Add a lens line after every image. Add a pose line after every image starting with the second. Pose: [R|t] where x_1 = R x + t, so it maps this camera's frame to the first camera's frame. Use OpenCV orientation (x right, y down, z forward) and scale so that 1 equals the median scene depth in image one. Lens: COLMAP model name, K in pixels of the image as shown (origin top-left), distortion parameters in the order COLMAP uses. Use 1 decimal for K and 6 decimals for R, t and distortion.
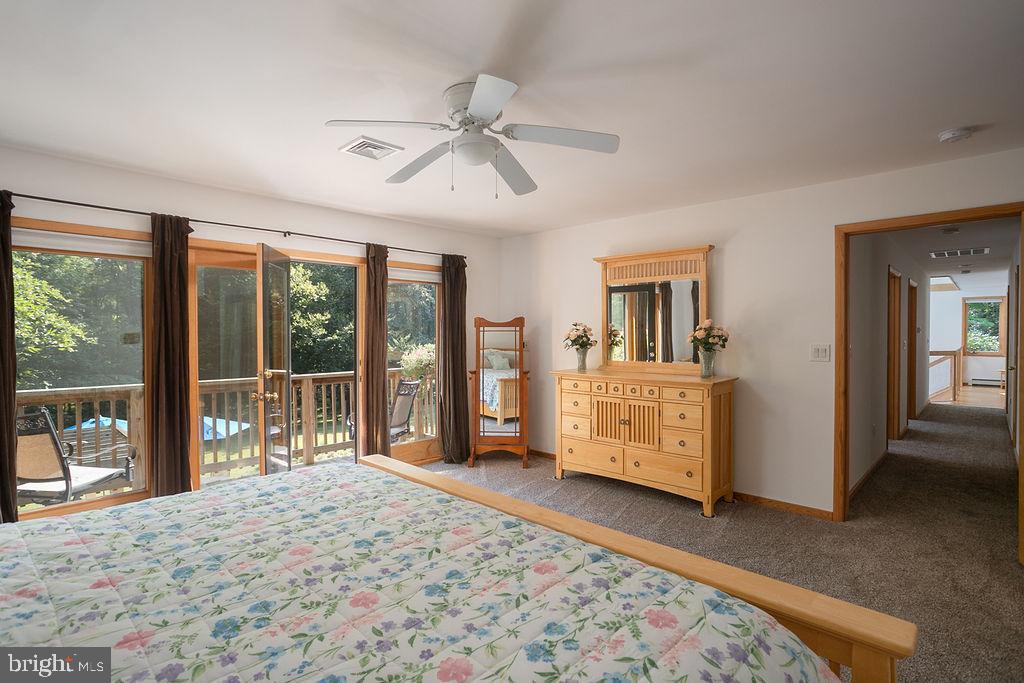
lens RADIAL K [[505.3, 0, 512.0], [0, 505.3, 341.5], [0, 0, 1]] dist [-0.026600, 0.016331]
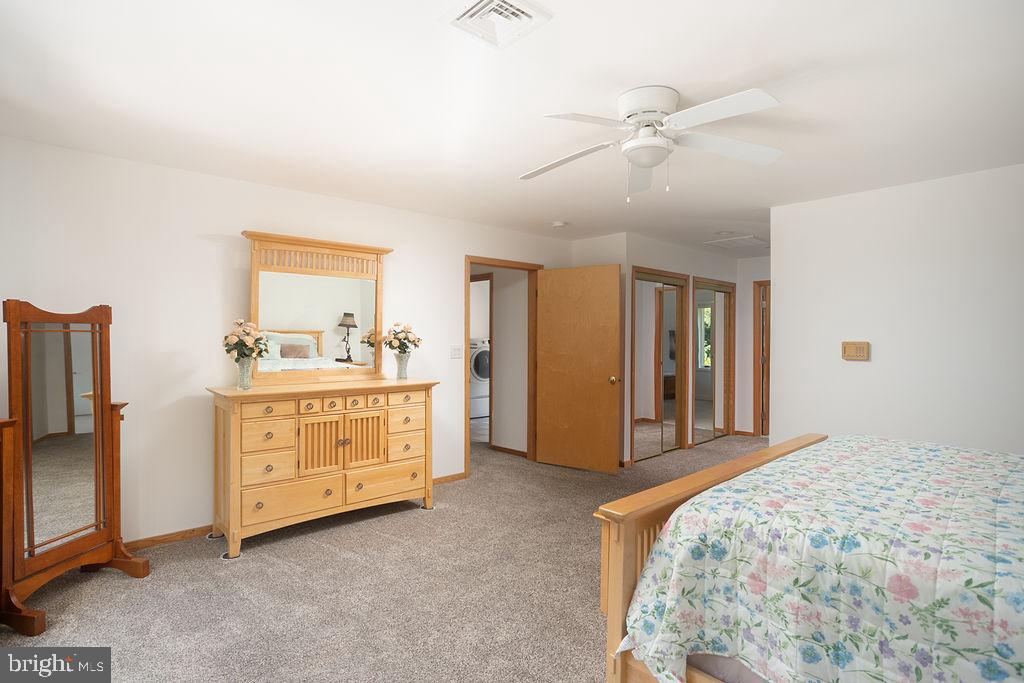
lens RADIAL K [[505.3, 0, 512.0], [0, 505.3, 341.5], [0, 0, 1]] dist [-0.026600, 0.016331]
pose [[0.056227, -0.002279, 0.998415, -0.602809], [-0.001458, 0.999996, 0.002364, -0.008862], [-0.998417, -0.001588, 0.056224, 0.688872]]
